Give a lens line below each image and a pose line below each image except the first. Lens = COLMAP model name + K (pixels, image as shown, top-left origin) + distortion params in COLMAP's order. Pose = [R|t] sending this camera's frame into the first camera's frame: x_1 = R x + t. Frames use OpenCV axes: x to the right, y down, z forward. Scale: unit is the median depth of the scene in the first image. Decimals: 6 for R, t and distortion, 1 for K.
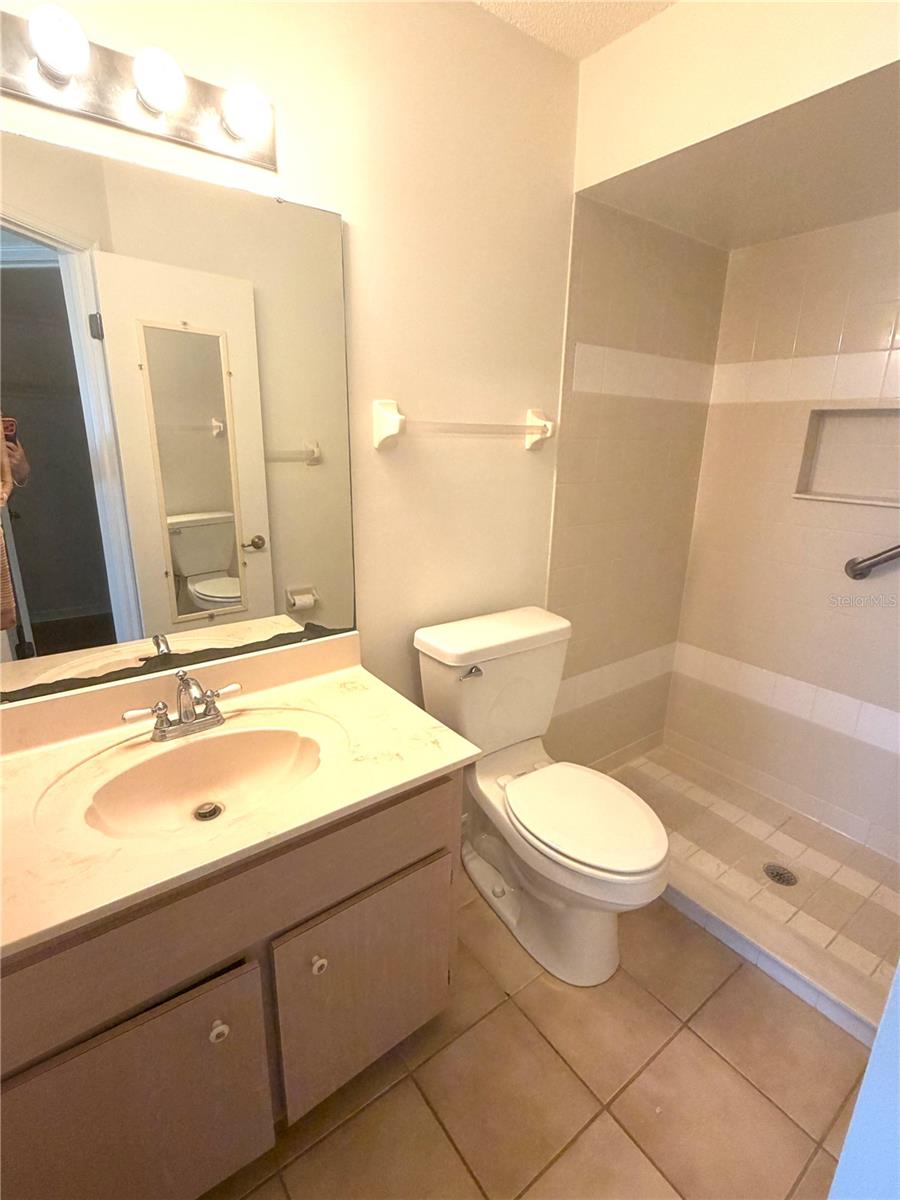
lens RADIAL K [[566.0, 0, 452.2], [0, 566.0, 598.7], [0, 0, 1]] dist [-0.001841, -0.000090]
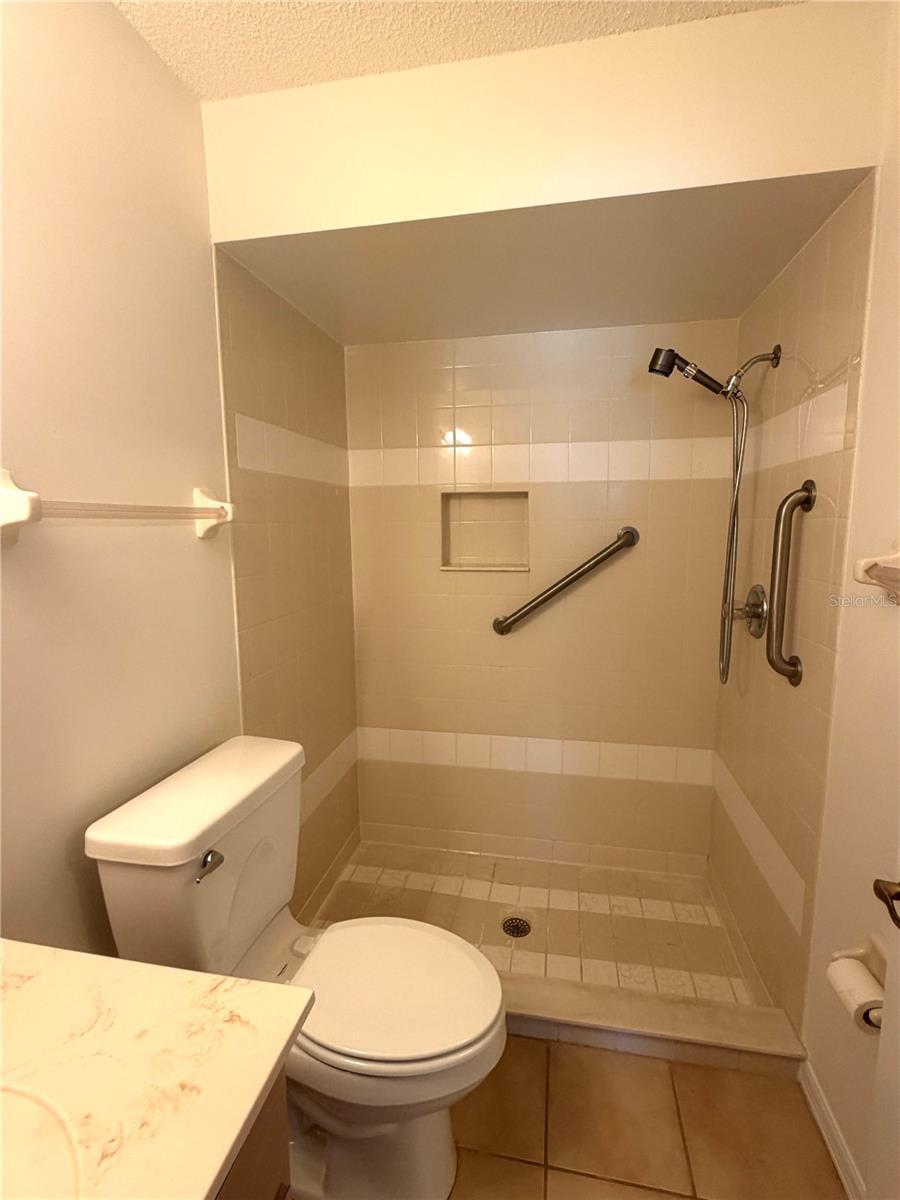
lens RADIAL K [[566.0, 0, 449.4], [0, 566.0, 599.9], [0, 0, 1]] dist [-0.001841, -0.000090]
pose [[0.739066, -0.115485, 0.663660, -0.134744], [0.206465, 0.976614, -0.059981, -0.062299], [-0.641212, 0.181352, 0.745626, 0.213964]]
